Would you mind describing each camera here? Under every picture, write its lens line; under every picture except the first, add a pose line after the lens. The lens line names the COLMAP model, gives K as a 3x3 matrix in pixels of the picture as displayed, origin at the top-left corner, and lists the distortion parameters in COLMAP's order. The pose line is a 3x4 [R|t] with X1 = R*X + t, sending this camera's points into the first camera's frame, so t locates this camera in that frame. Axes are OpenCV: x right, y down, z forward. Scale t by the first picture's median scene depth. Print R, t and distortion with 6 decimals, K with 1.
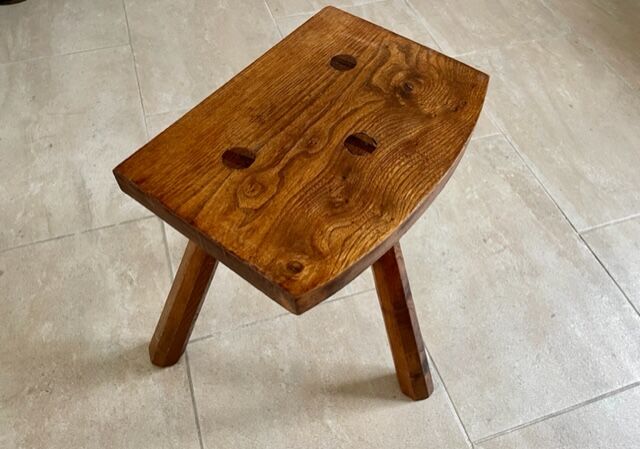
lens RADIAL K [[483.5, 0, 315.9], [0, 483.5, 235.1], [0, 0, 1]] dist [0.088772, -0.116417]
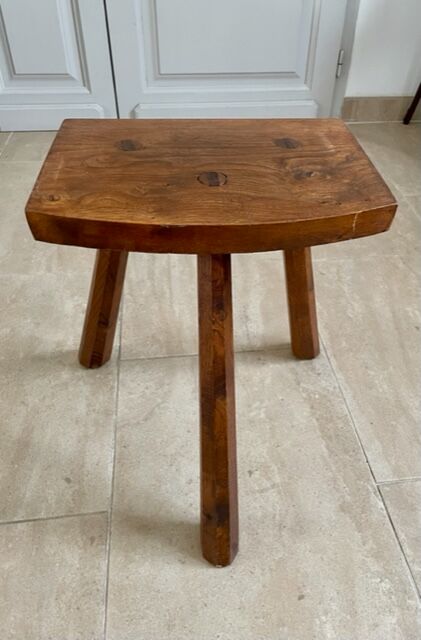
lens RADIAL K [[503.4, 0, 233.2], [0, 503.4, 316.5], [0, 0, 1]] dist [0.091167, -0.125806]
pose [[0.984406, 0.125938, -0.122823, 0.391227], [-0.153419, 0.956238, -0.249142, -0.021191], [0.086071, 0.264100, 0.960647, 0.166321]]
